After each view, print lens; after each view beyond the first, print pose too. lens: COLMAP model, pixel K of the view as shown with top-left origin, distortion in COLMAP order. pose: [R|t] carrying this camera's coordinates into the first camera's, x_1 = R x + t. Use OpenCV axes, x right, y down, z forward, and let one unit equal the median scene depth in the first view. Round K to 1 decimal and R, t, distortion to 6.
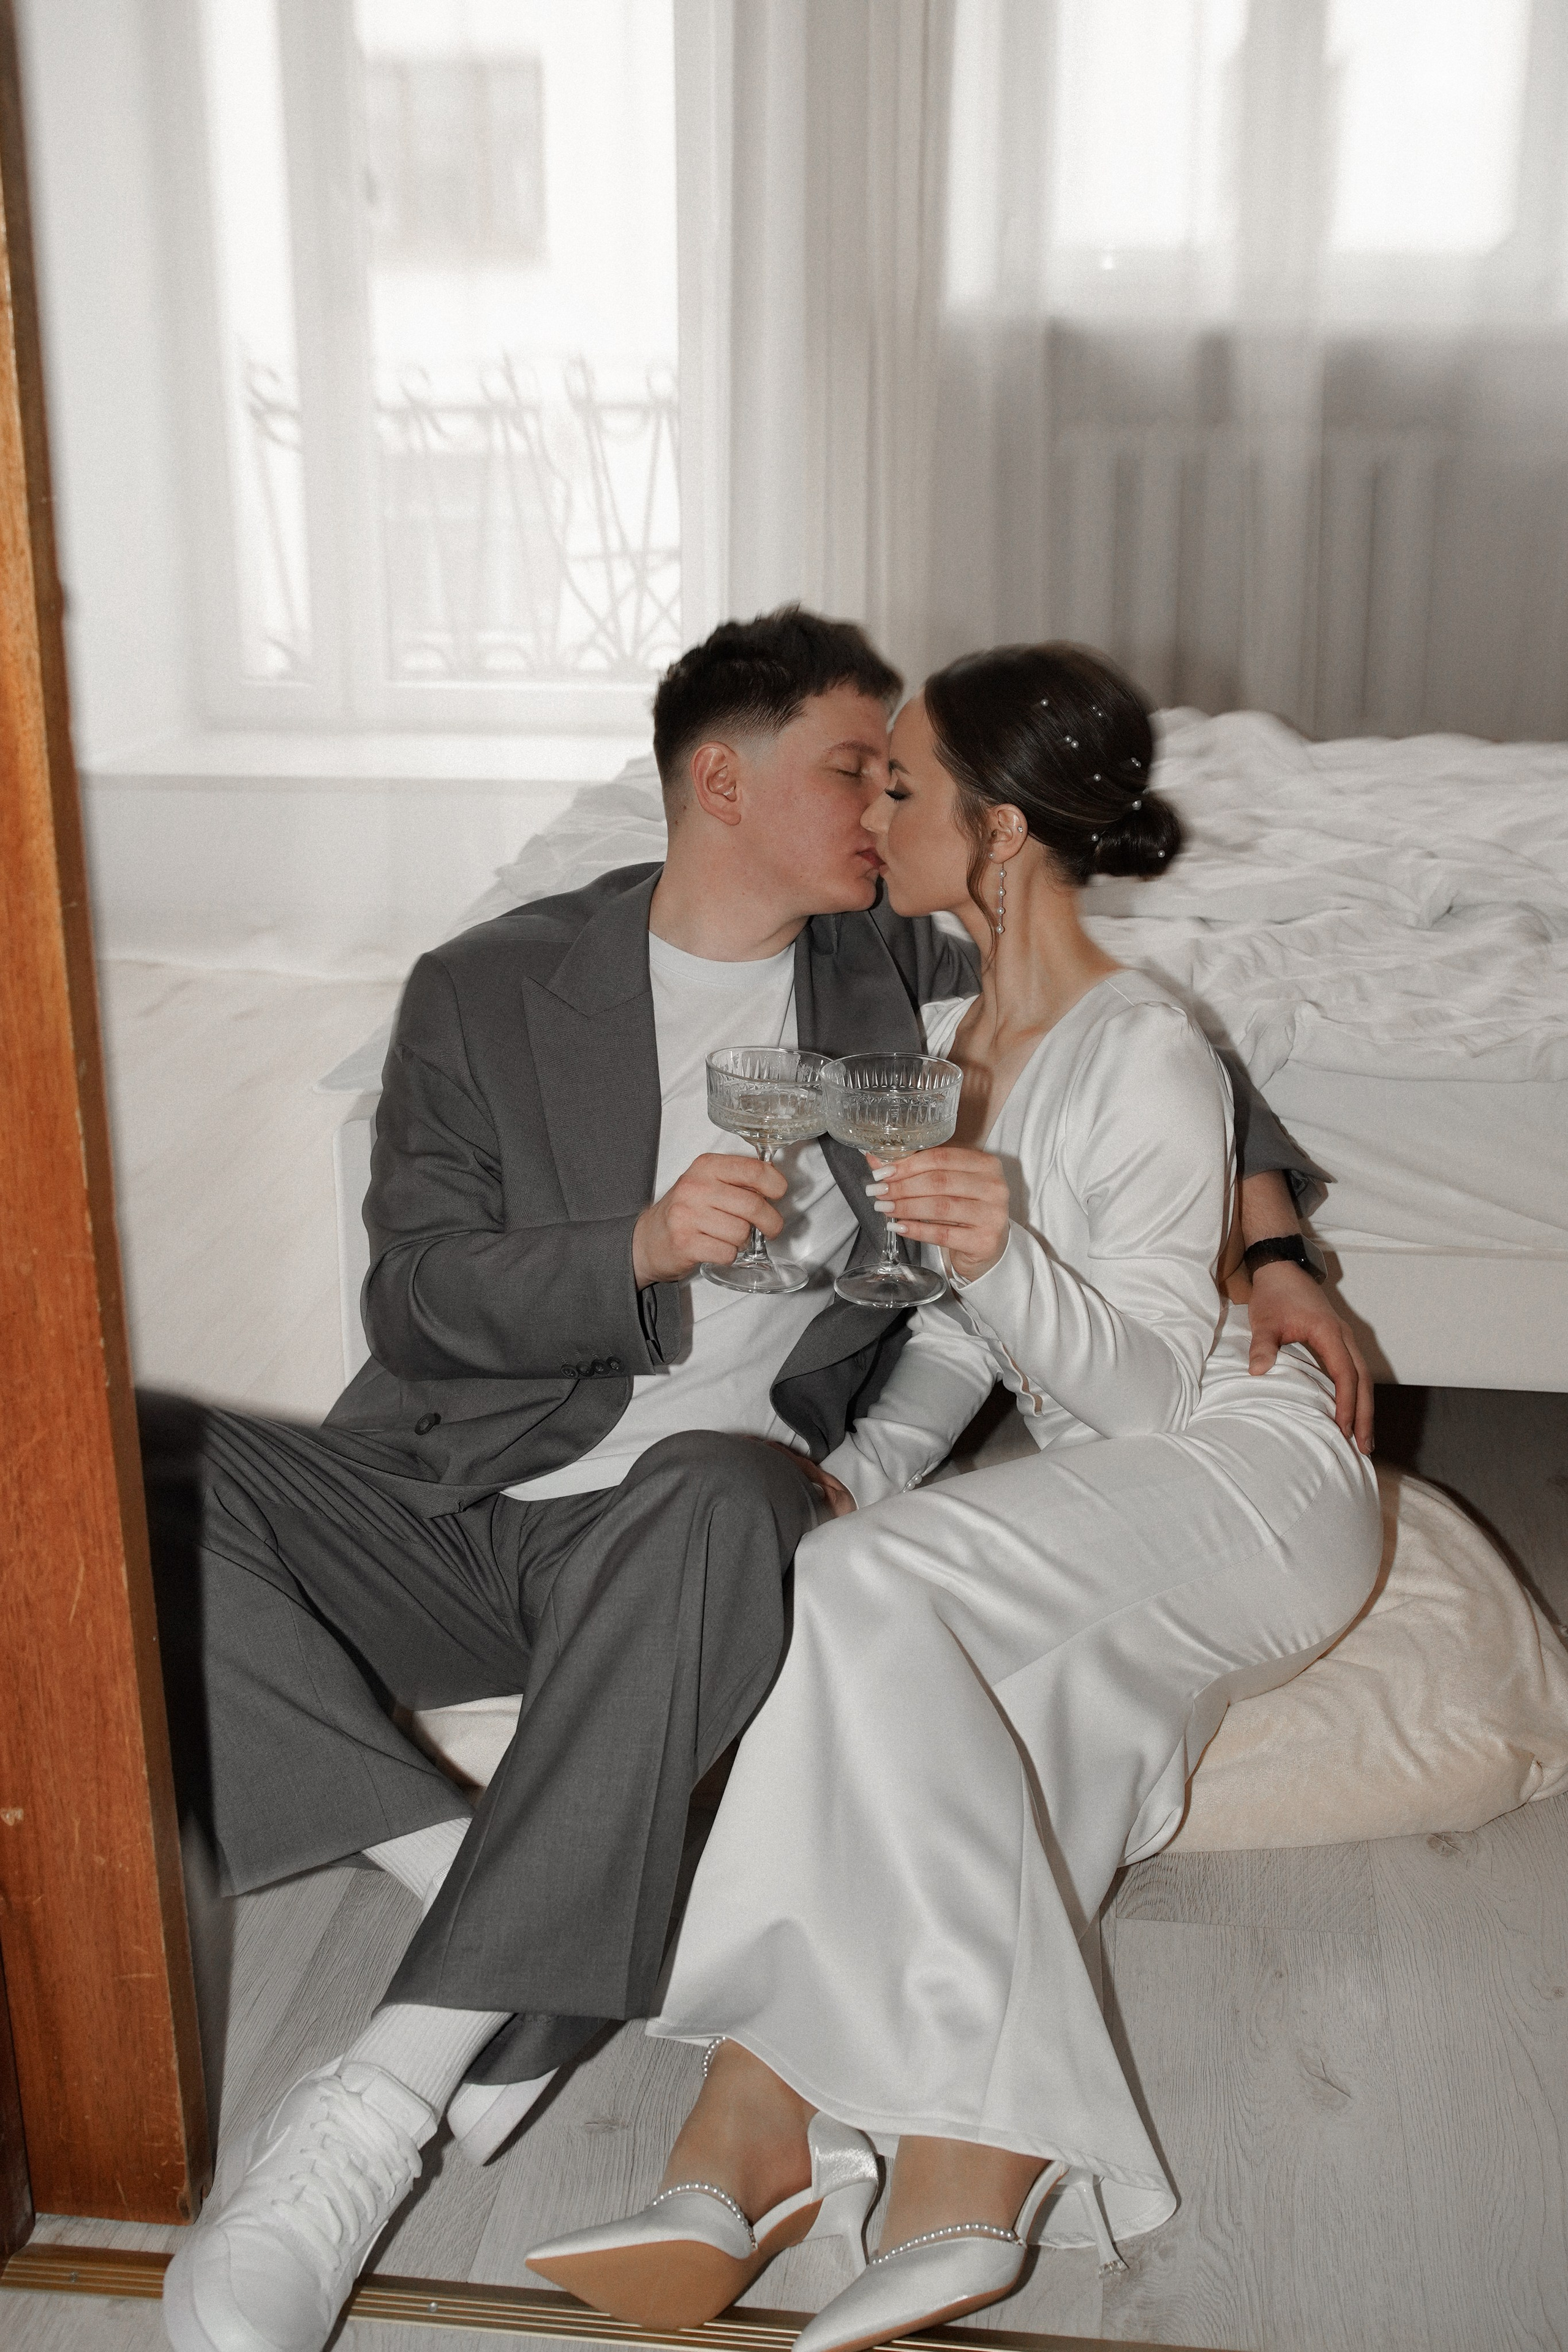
lens RADIAL K [[2501.6, 0, 784.8], [0, 2501.6, 1175.1], [0, 0, 1]] dist [-0.132778, 0.184490]
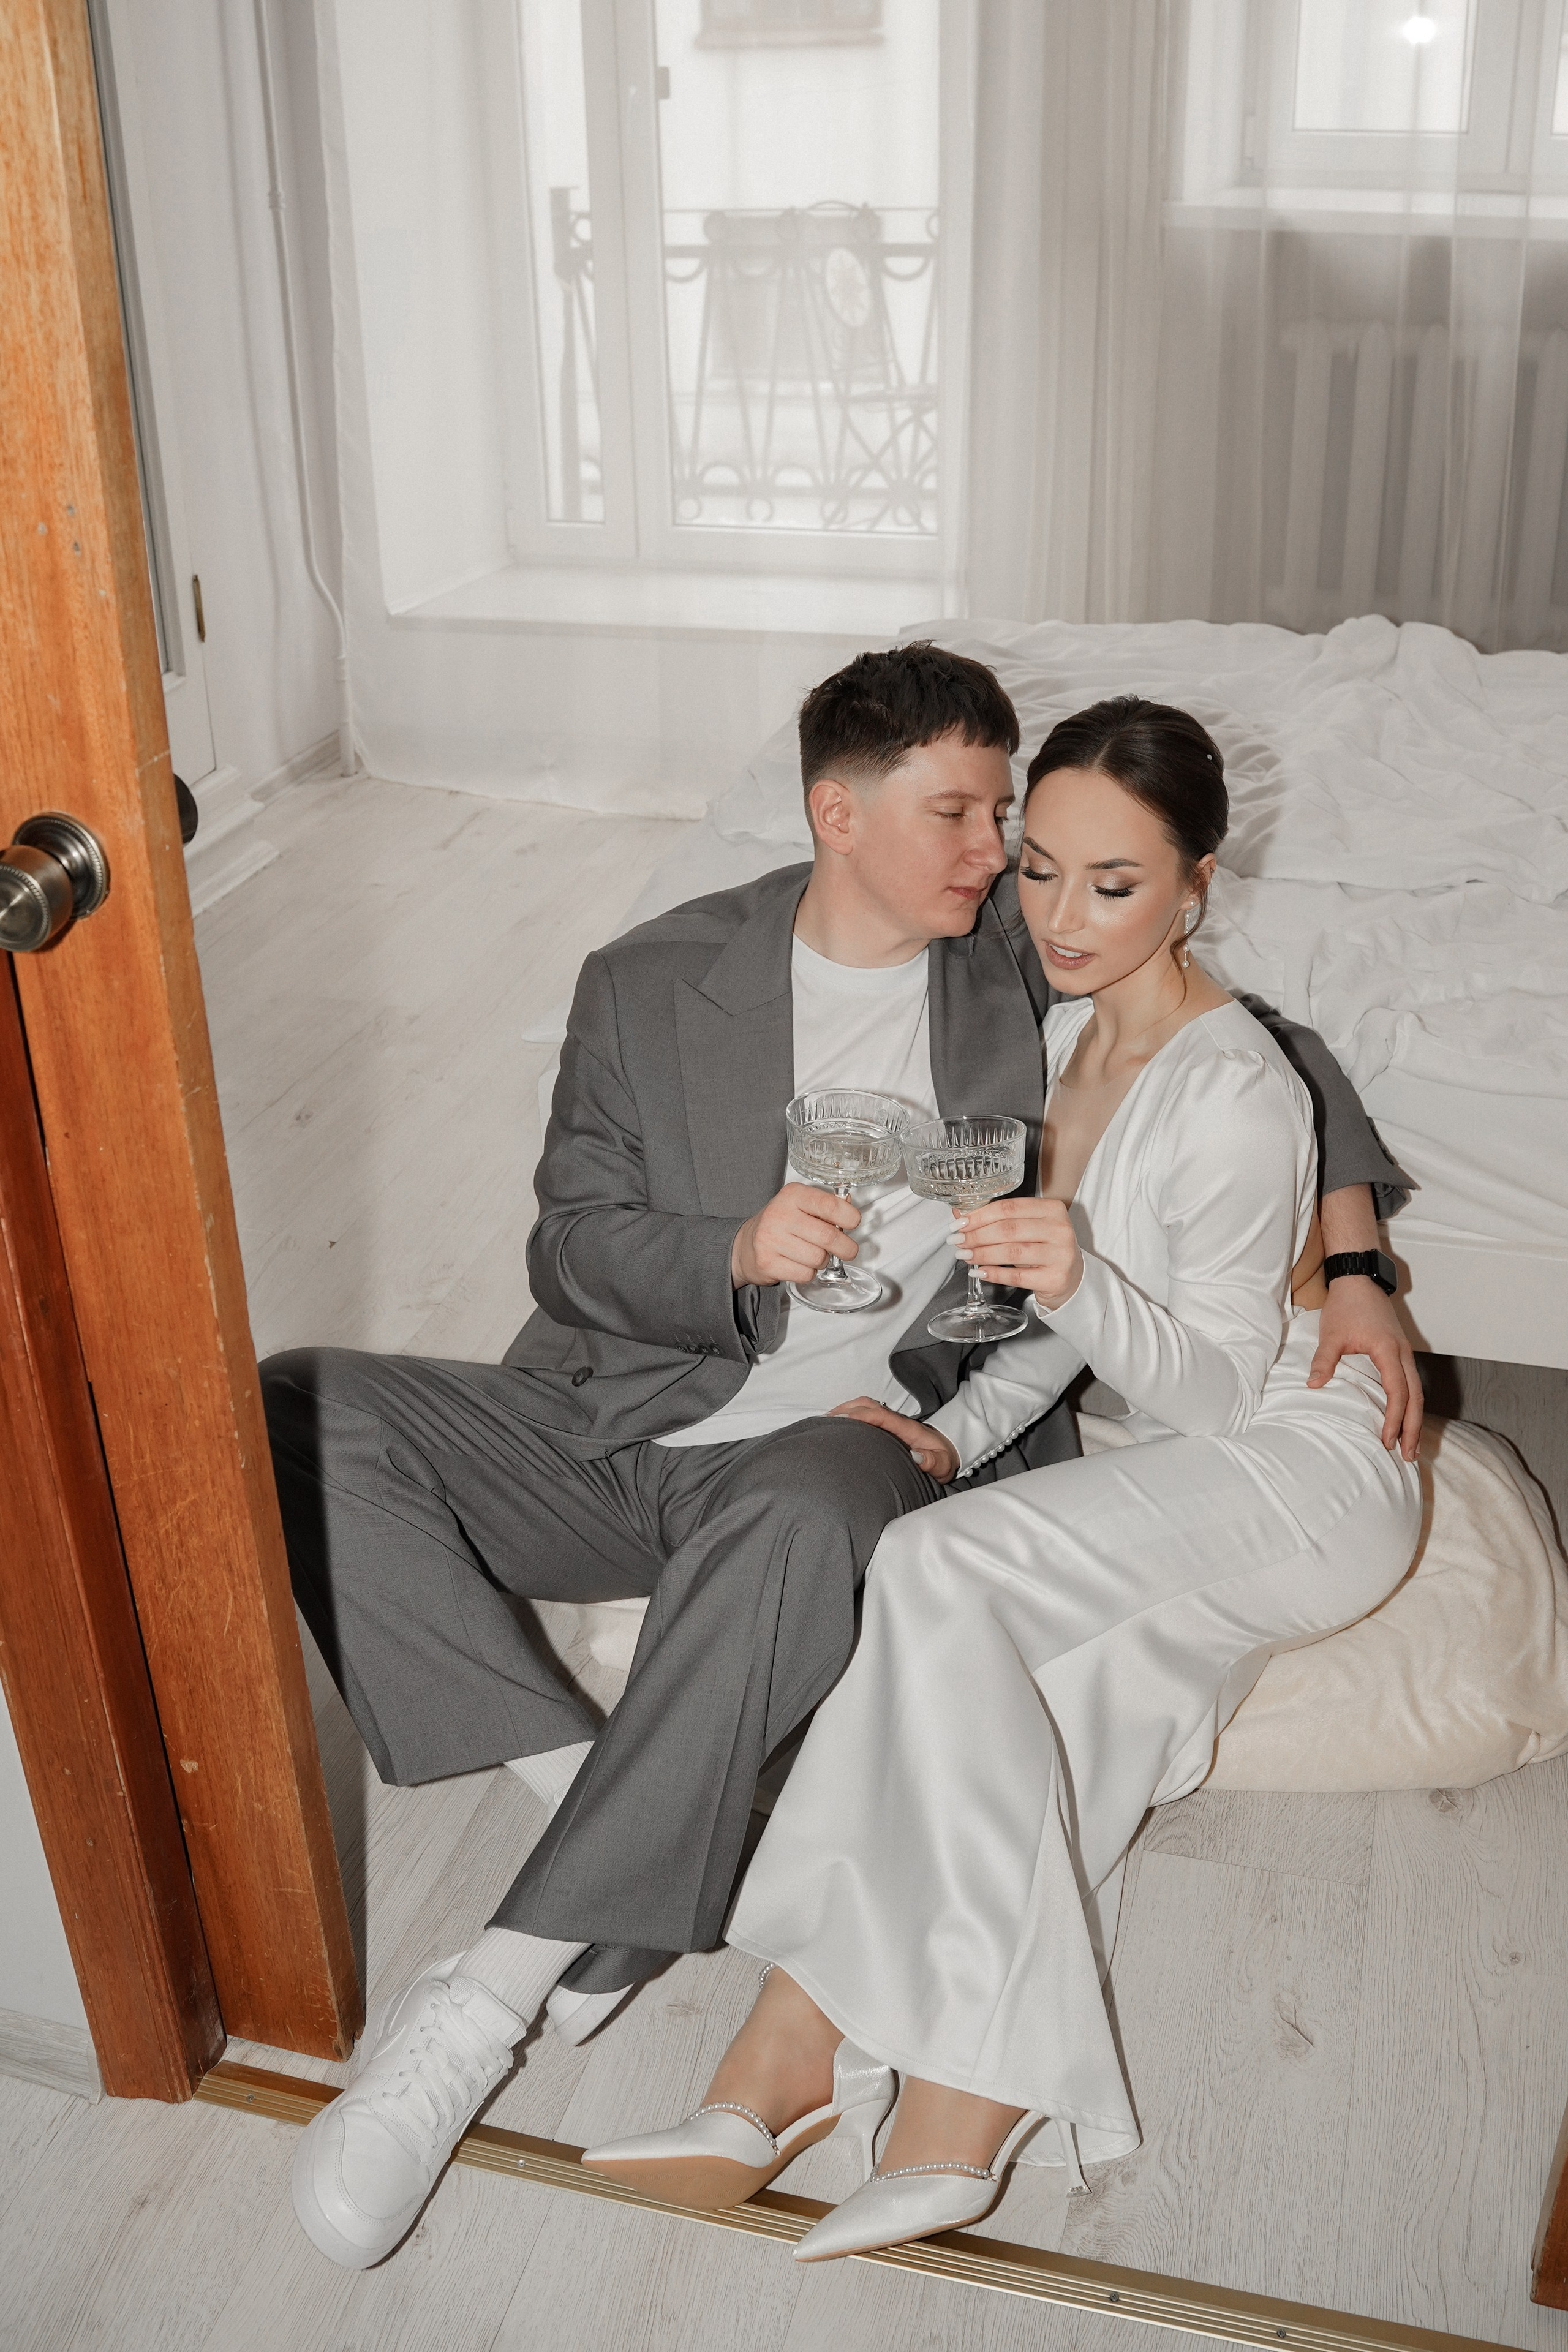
lens RADIAL K [[2197.9, 0, 751.6], [0, 2197.9, 1173.5], [0, 0, 1]] dist [-0.228028, 0.240047]
pose [[0.988808, 0.053194, -0.139389, 0.076498], [-0.032766, 0.988897, 0.144949, -0.156561], [0.145552, -0.138759, 0.979572, 0.031907]]
